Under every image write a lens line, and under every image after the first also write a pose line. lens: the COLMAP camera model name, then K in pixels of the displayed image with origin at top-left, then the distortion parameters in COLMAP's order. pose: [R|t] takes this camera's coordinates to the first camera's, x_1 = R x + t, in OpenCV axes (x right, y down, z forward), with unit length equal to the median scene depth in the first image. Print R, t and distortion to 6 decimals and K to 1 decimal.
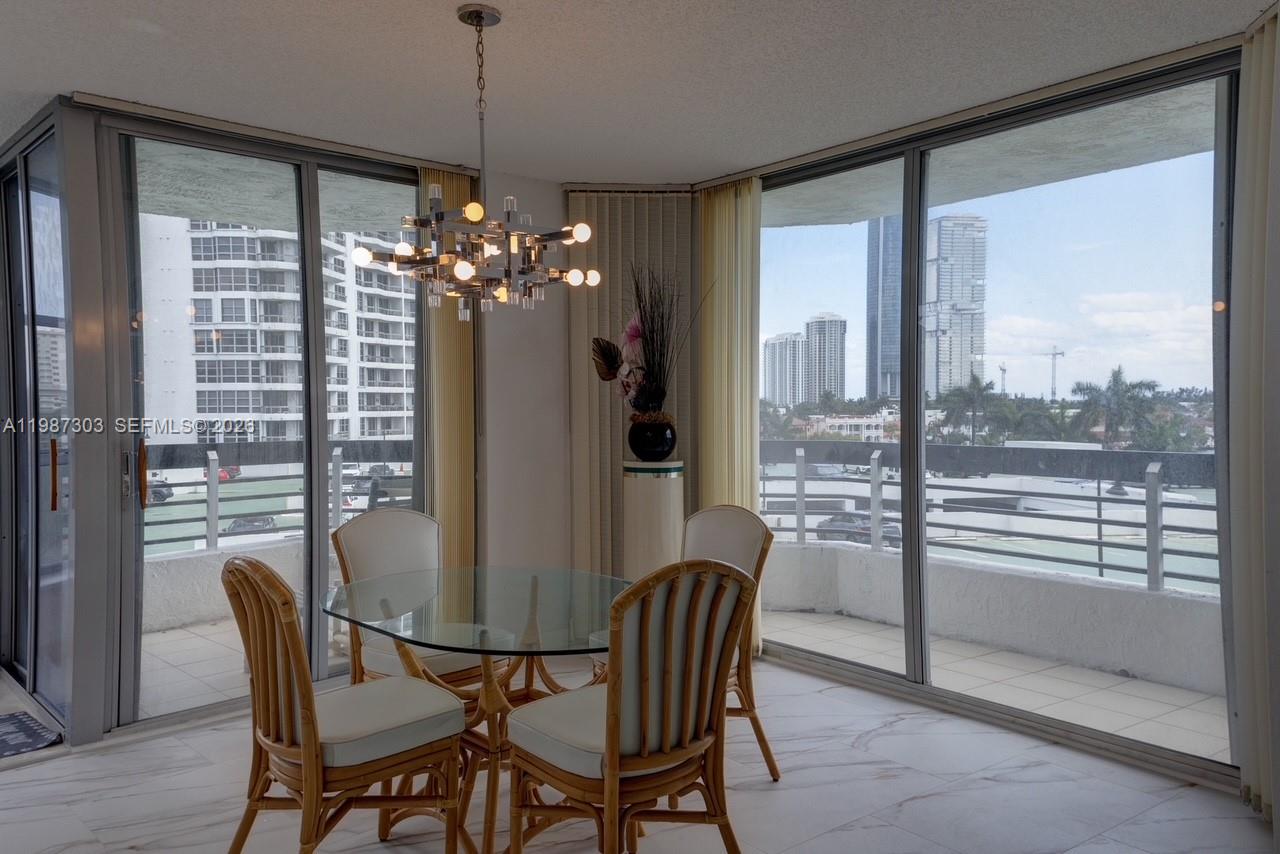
lens RADIAL K [[992.4, 0, 640.0], [0, 992.4, 427.0], [0, 0, 1]] dist [0.233603, -0.000164]
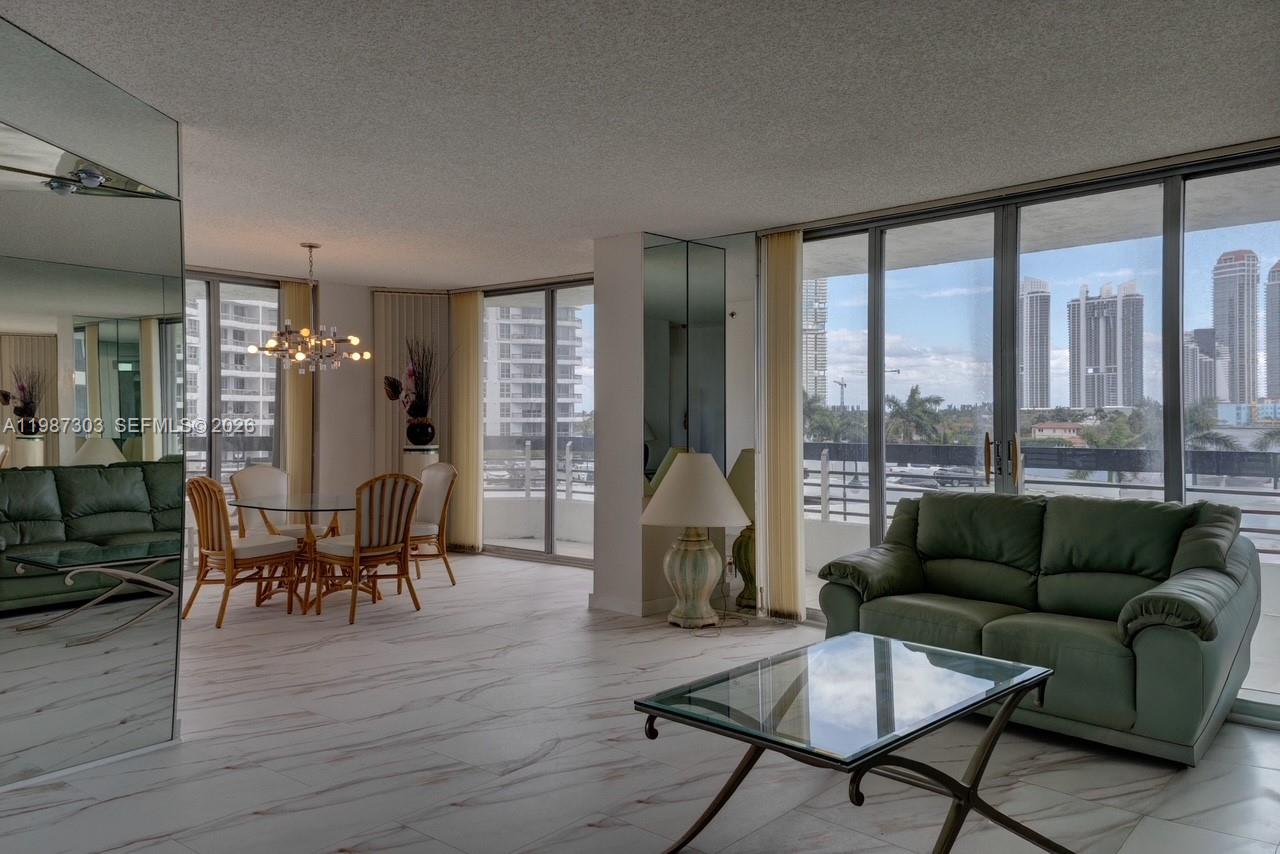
lens RADIAL K [[945.6, 0, 645.4], [0, 945.6, 408.2], [0, 0, 1]] dist [0.267733, -0.001359]
pose [[0.989776, 0.007058, 0.142458, 0.169312], [-0.002908, 0.999566, -0.029319, 0.017602], [-0.142603, 0.028605, 0.989366, -0.779136]]
